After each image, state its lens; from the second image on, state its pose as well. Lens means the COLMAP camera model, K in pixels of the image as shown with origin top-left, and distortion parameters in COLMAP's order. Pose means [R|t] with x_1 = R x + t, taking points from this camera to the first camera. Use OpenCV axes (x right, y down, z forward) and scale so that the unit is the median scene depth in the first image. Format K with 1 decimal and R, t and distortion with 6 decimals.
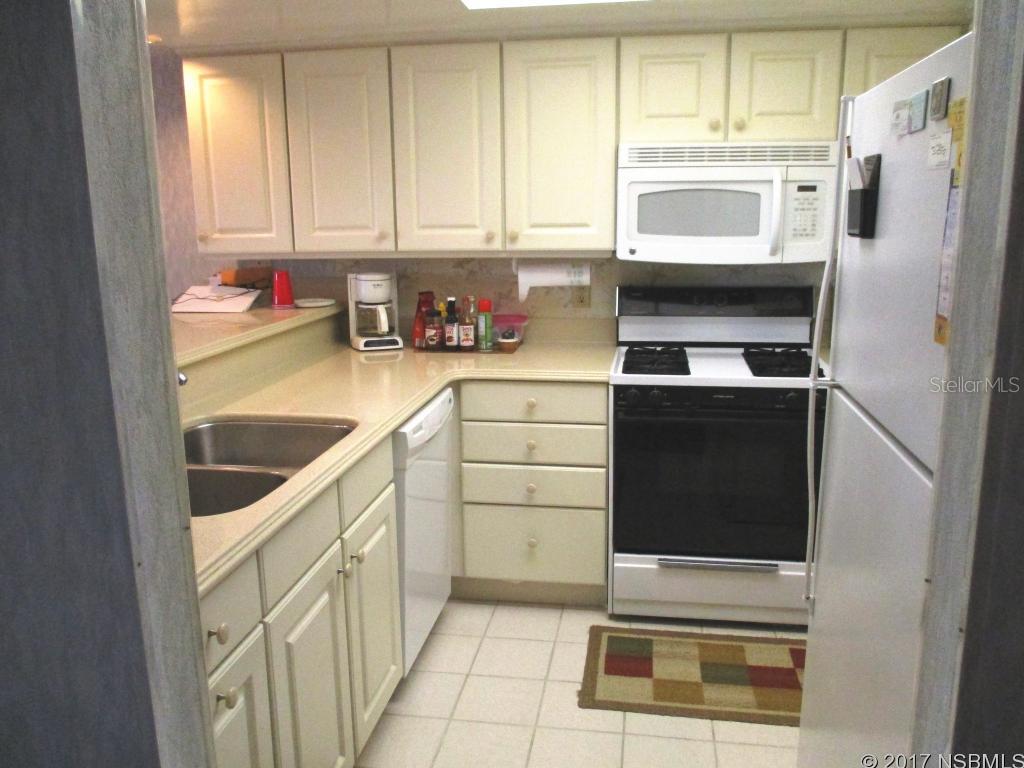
lens RADIAL K [[845.3, 0, 515.6], [0, 845.3, 385.2], [0, 0, 1]] dist [-0.035964, 0.007543]
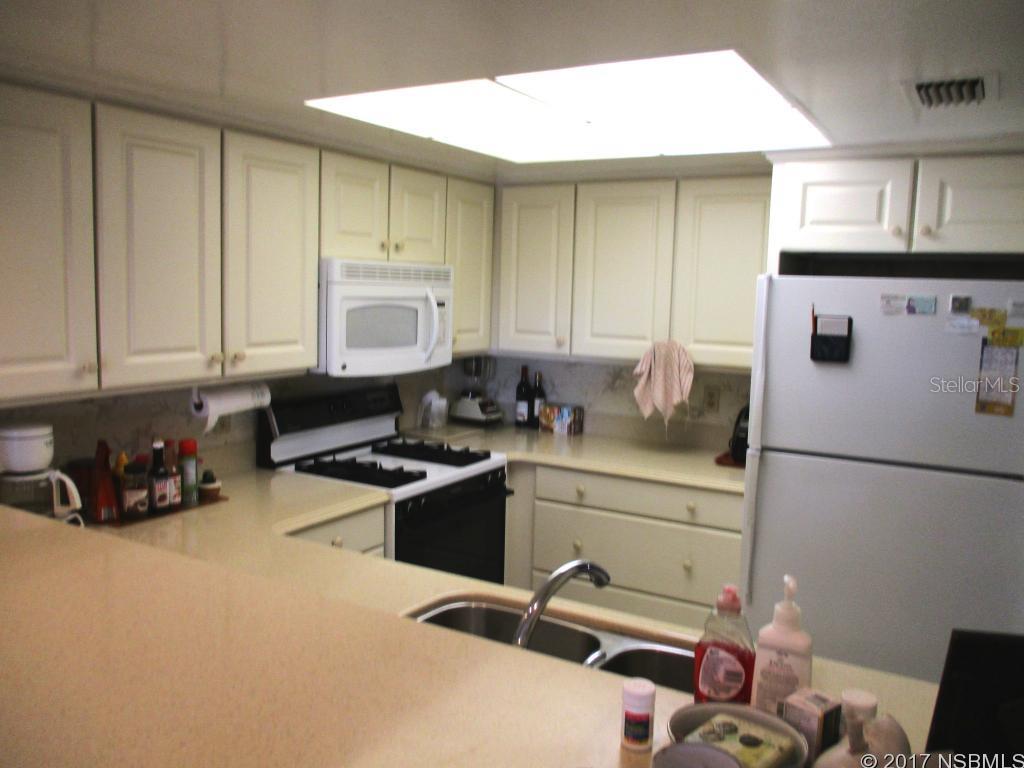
lens RADIAL K [[845.3, 0, 514.9], [0, 845.3, 383.0], [0, 0, 1]] dist [-0.035964, 0.007543]
pose [[0.356331, -0.088252, 0.930183, -0.698877], [0.159113, 0.986720, 0.032663, -0.140099], [-0.920712, 0.136366, 0.365641, 0.460118]]
